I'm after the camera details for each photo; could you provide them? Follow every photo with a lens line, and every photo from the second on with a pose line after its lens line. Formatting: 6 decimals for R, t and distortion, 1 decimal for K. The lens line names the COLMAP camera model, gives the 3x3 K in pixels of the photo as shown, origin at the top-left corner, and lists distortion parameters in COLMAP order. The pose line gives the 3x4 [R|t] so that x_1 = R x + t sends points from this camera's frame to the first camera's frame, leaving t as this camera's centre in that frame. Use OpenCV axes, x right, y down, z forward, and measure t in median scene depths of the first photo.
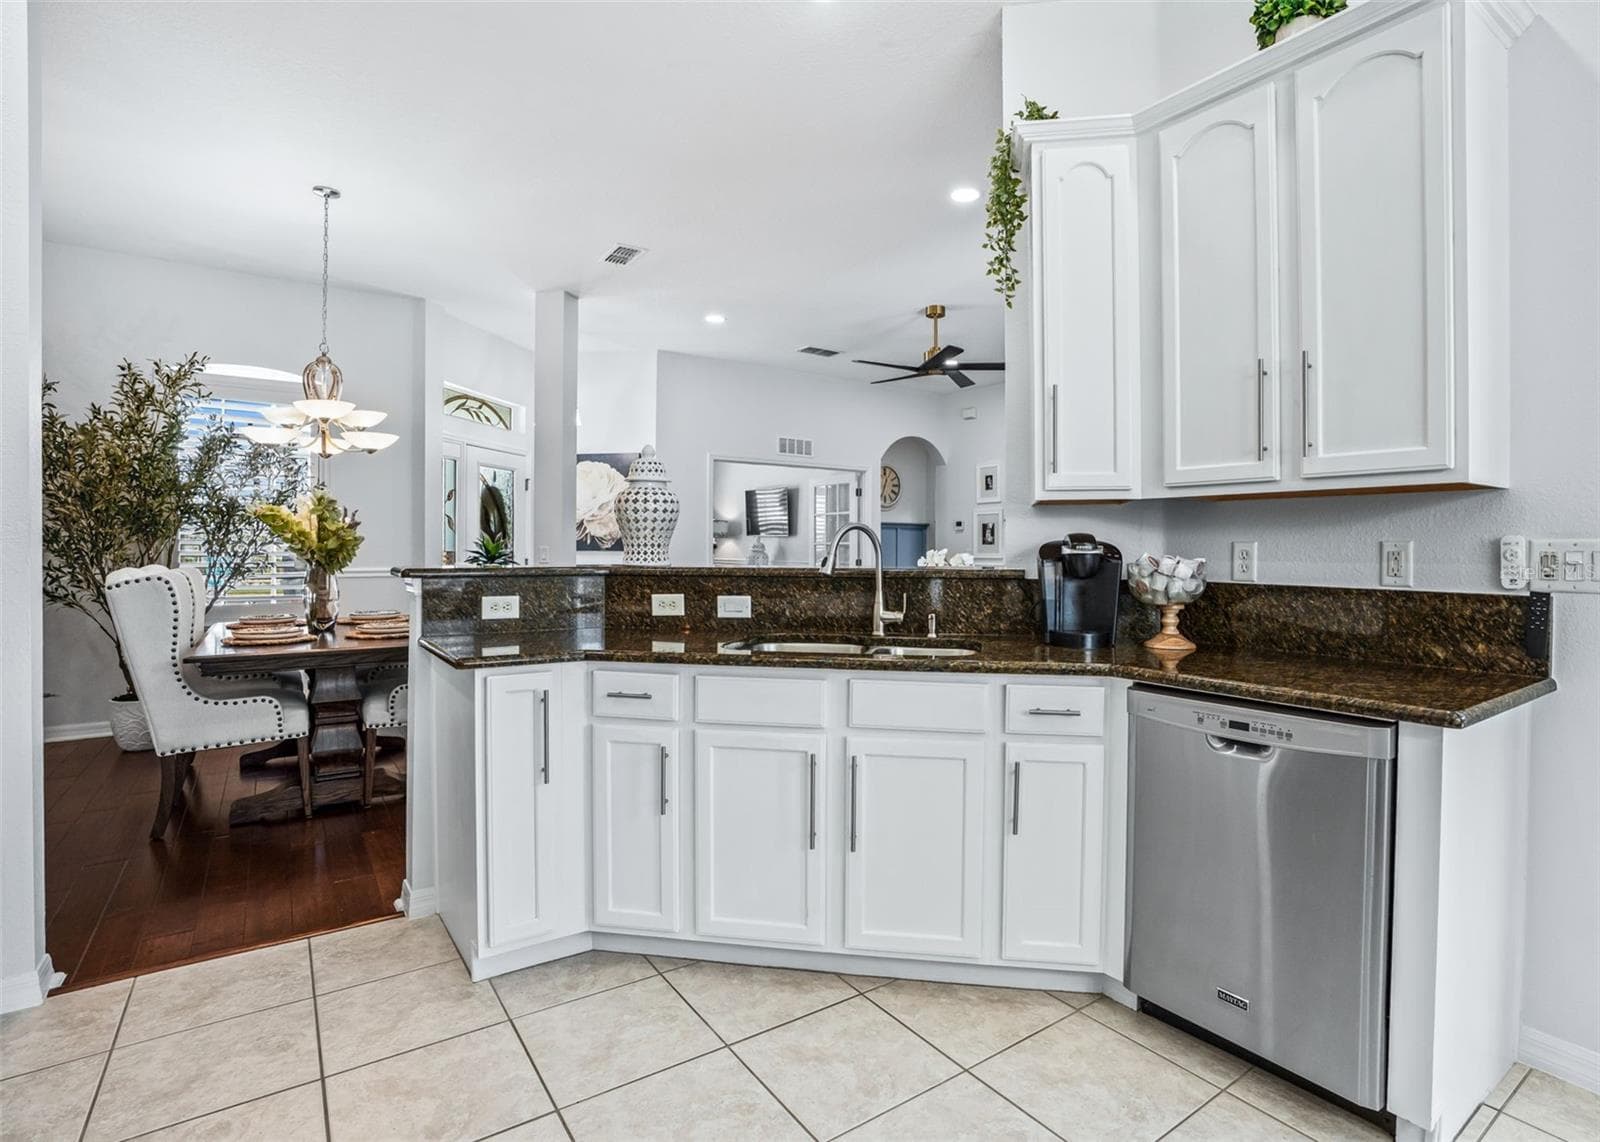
lens RADIAL K [[799.7, 0, 875.4], [0, 799.7, 565.1], [0, 0, 1]] dist [-0.059091, 0.016454]
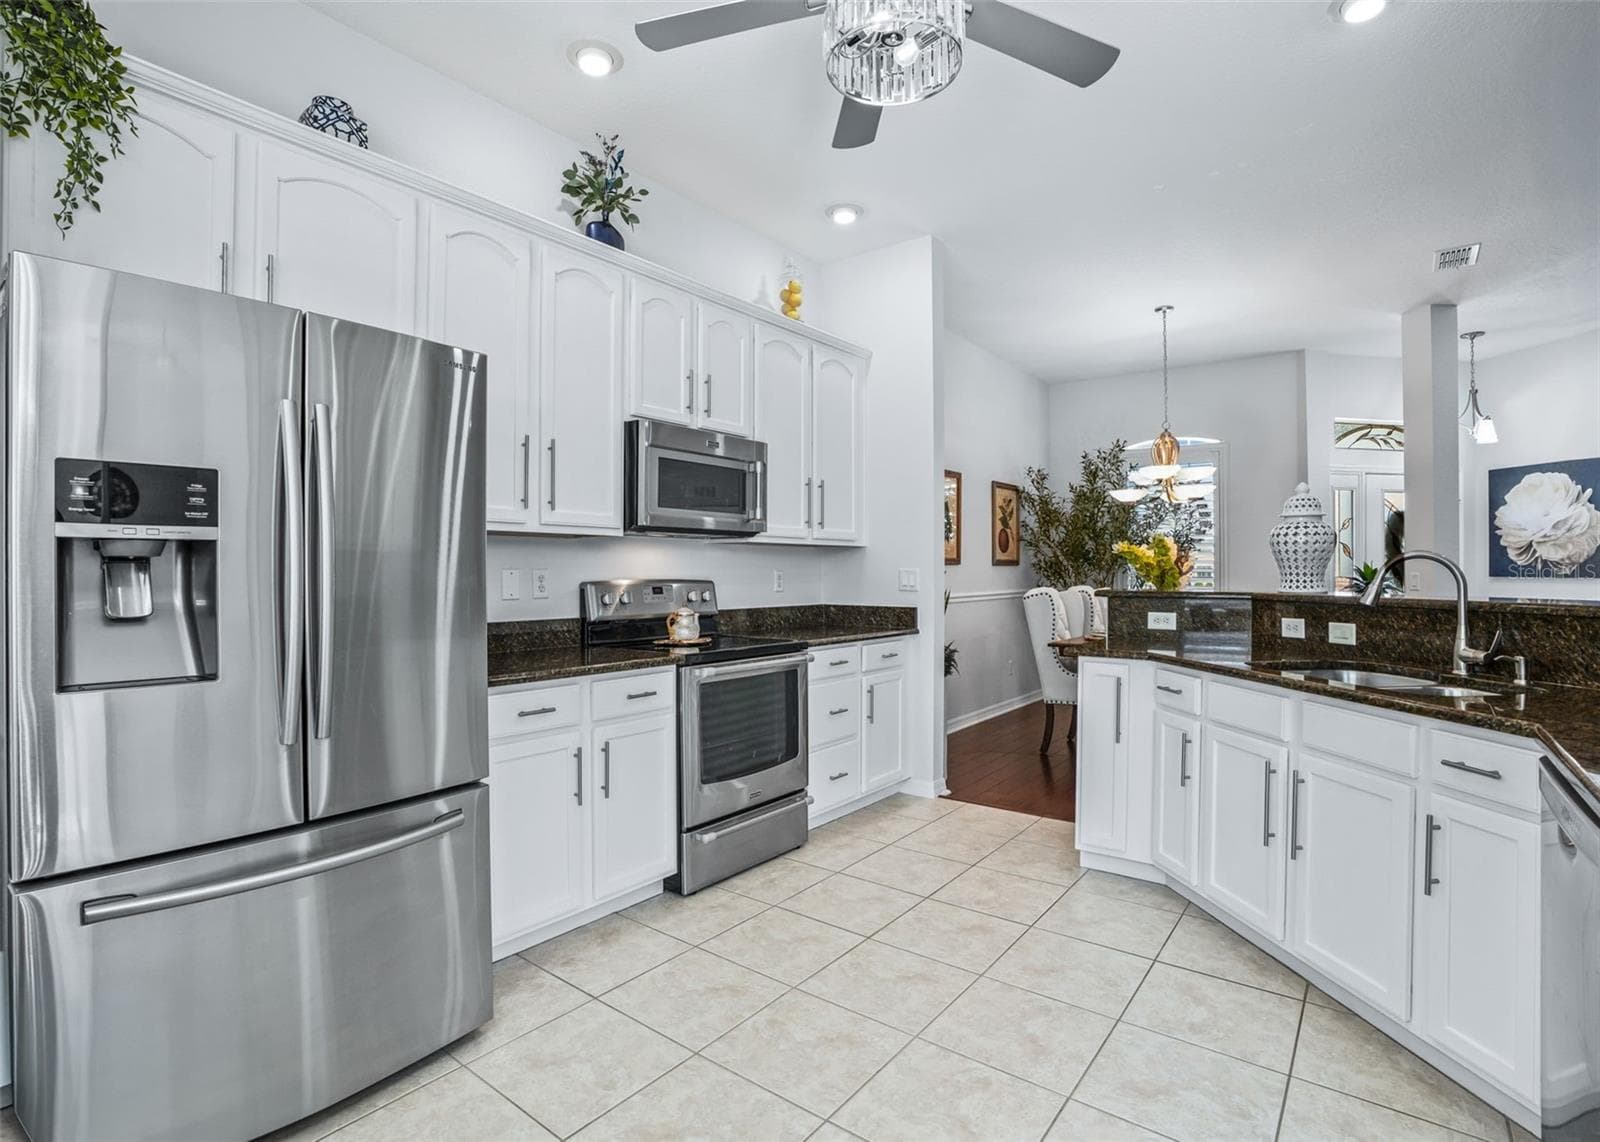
lens RADIAL K [[799.7, 0, 801.3], [0, 799.7, 570.9], [0, 0, 1]] dist [-0.059091, 0.016454]
pose [[0.268741, -0.003336, -0.963207, 0.617299], [-0.019283, 0.999775, -0.008843, -0.007152], [0.963019, 0.020950, 0.268616, 0.047960]]
